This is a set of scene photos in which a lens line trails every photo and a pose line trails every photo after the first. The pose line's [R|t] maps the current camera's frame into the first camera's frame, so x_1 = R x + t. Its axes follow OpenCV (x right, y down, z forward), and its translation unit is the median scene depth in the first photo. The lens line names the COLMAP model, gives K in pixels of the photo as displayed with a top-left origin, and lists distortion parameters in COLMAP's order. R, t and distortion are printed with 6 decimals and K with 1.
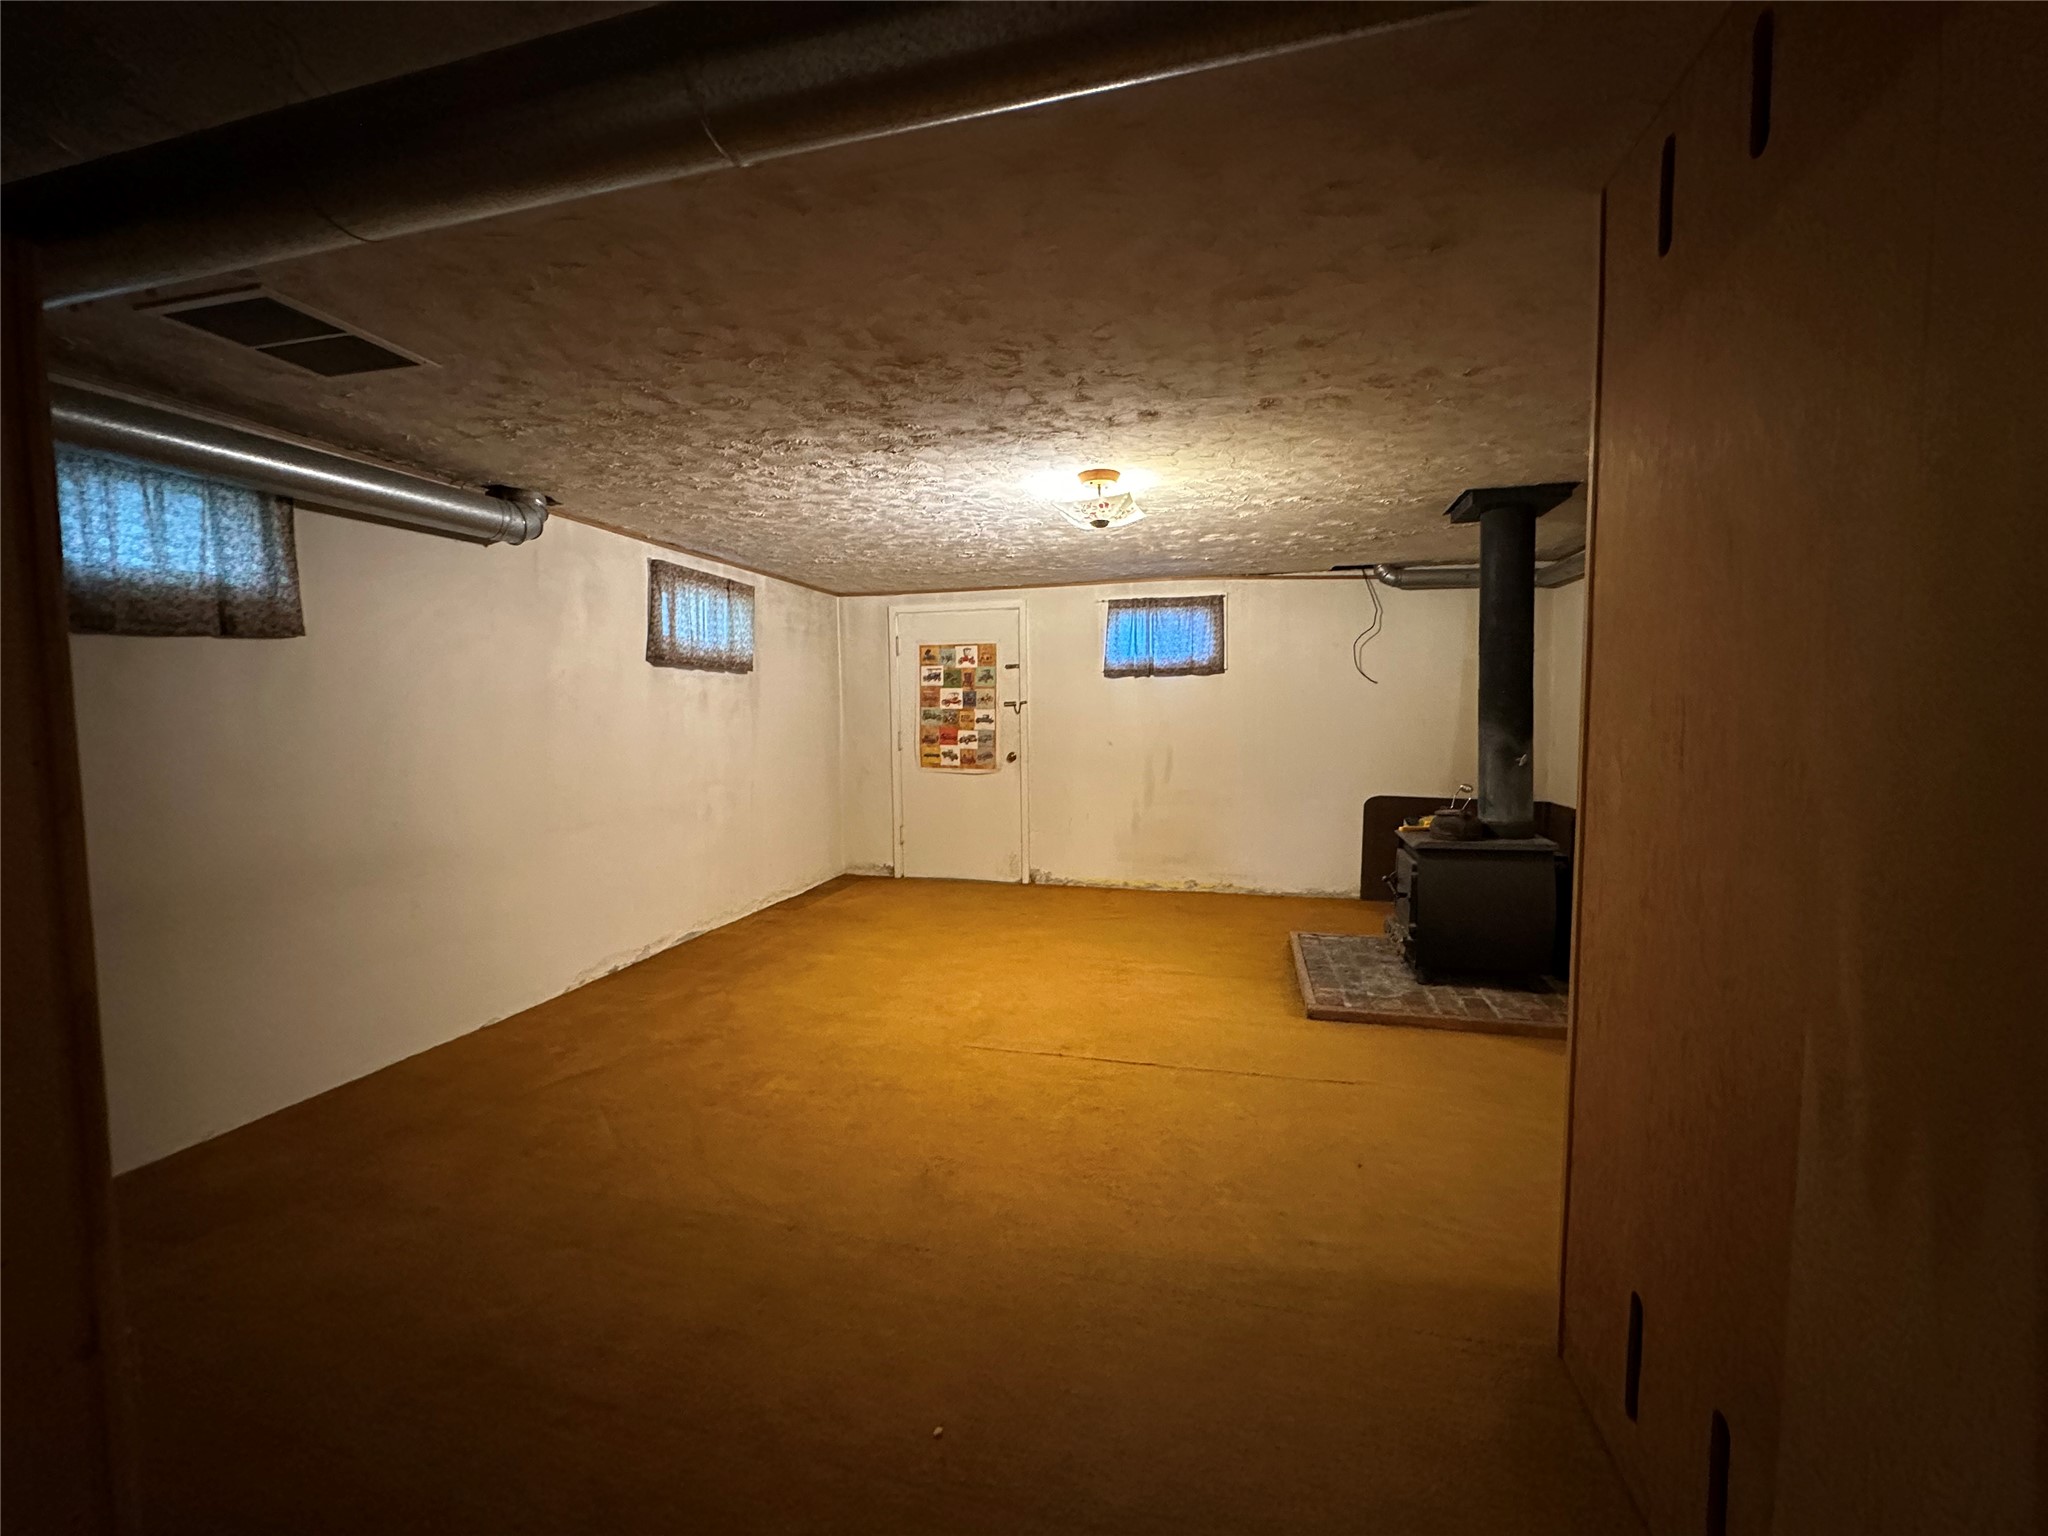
lens RADIAL K [[810.7, 0, 1024.0], [0, 810.7, 768.0], [0, 0, 1]] dist [0.001131, 0.000023]
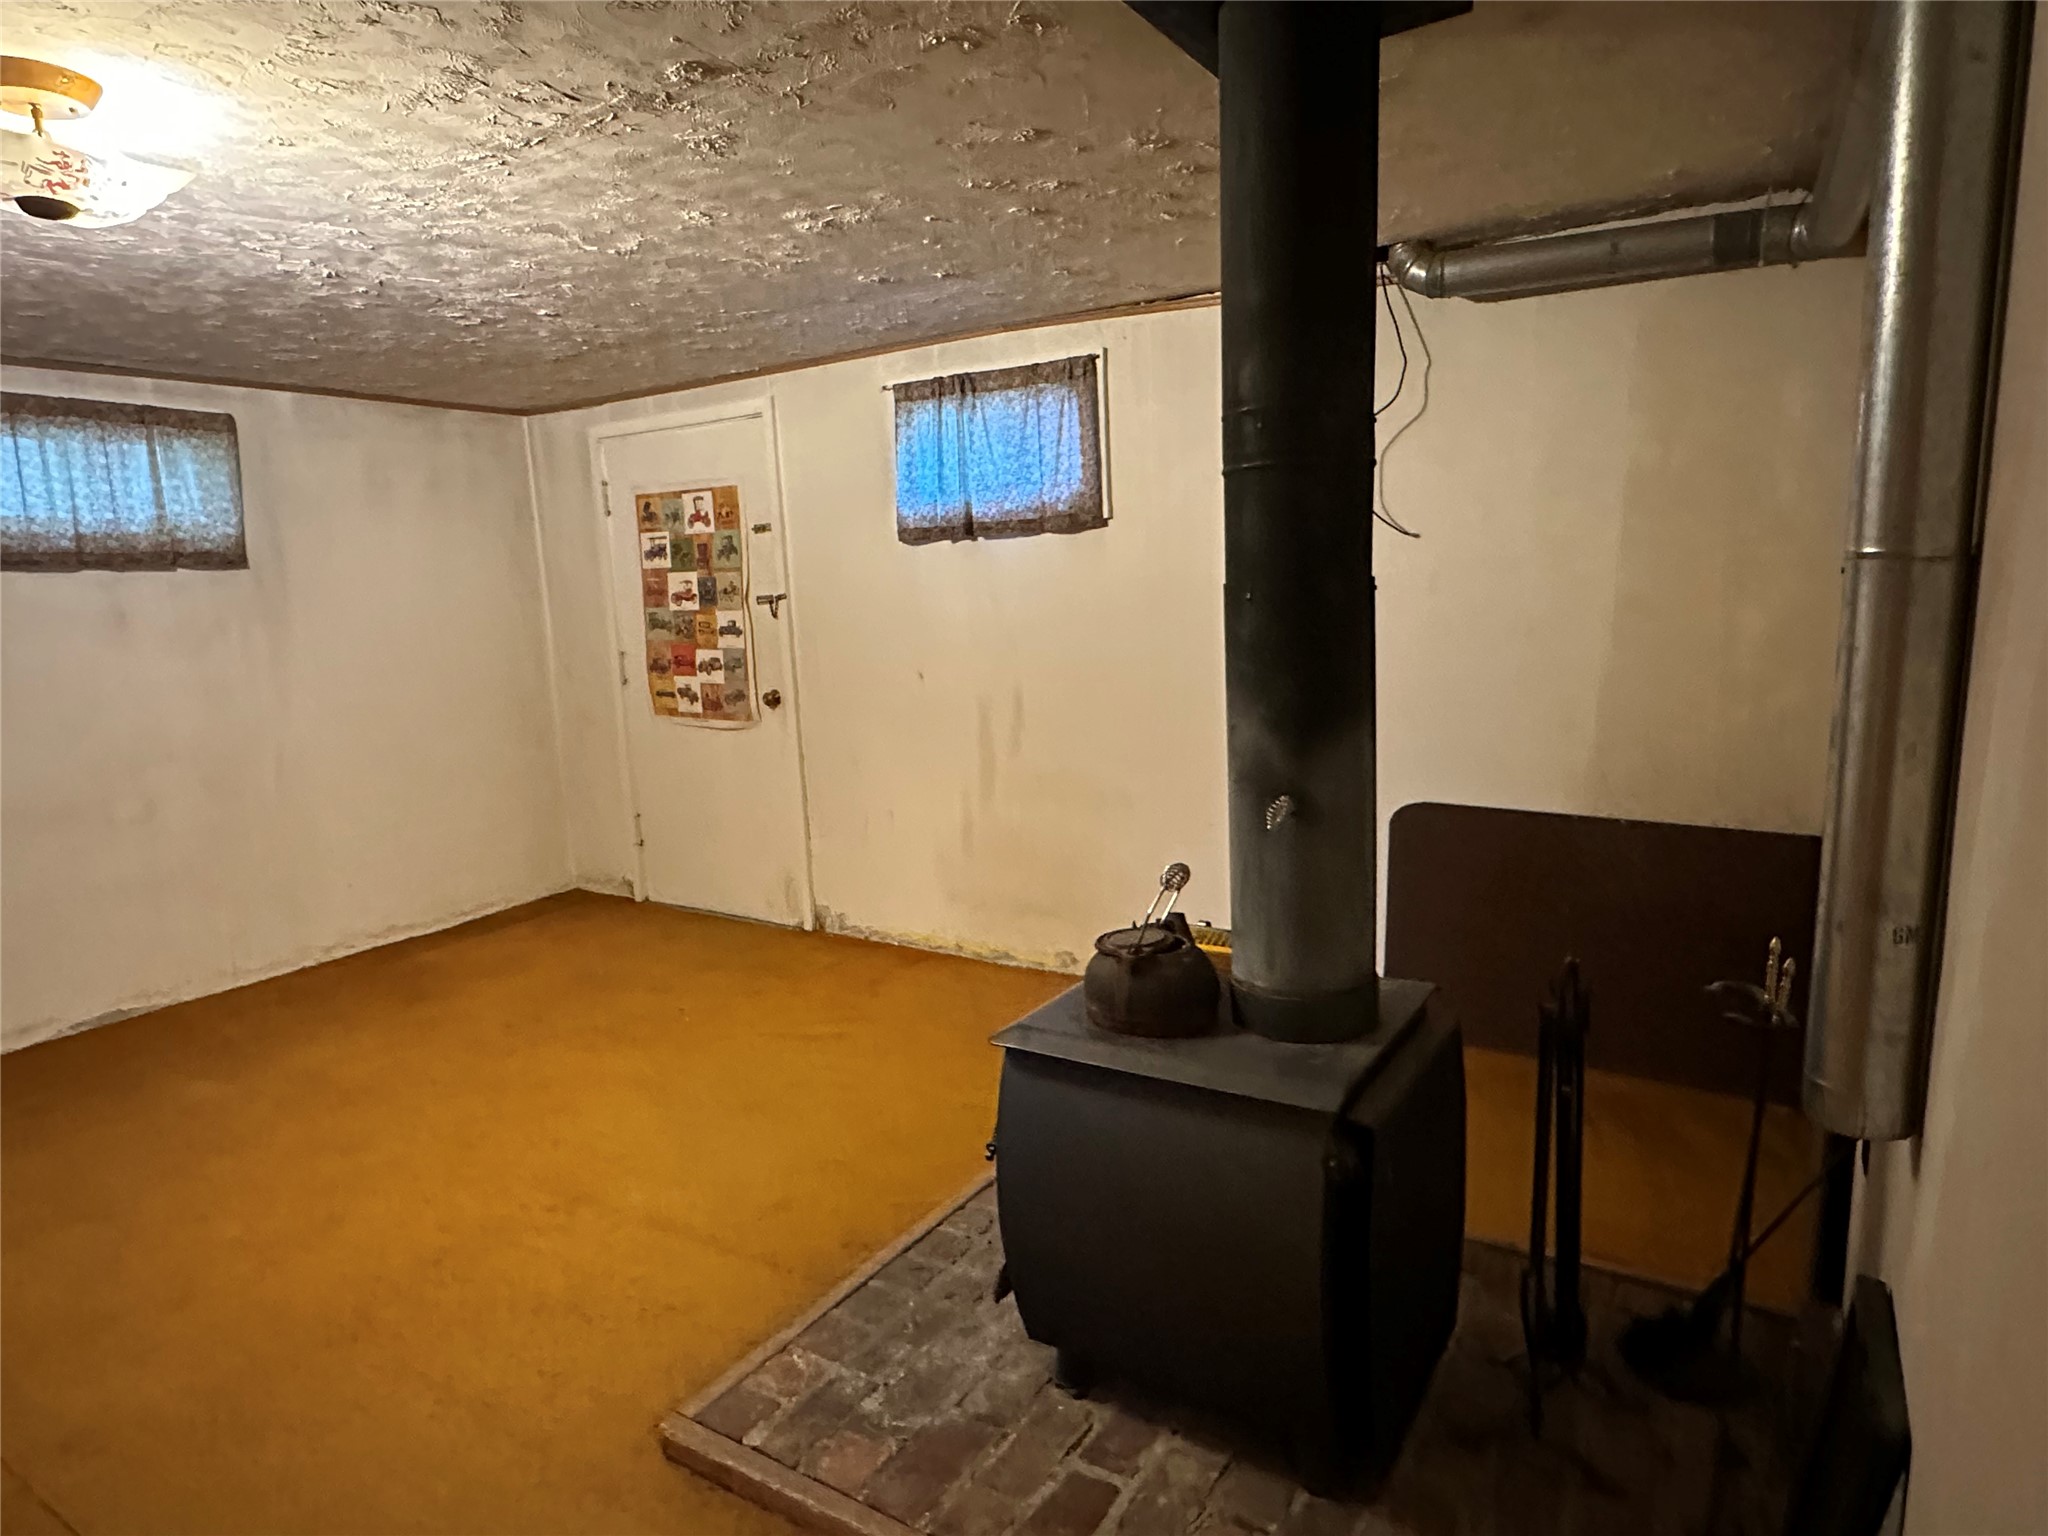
lens RADIAL K [[1184.3, 0, 1024.0], [0, 1184.3, 768.0], [0, 0, 1]] dist [0.000472, -0.000574]
pose [[0.949957, 0.019494, -0.311772, 0.386679], [0.011659, 0.995143, 0.097745, -0.042592], [0.312164, -0.096488, 0.945116, 0.304429]]
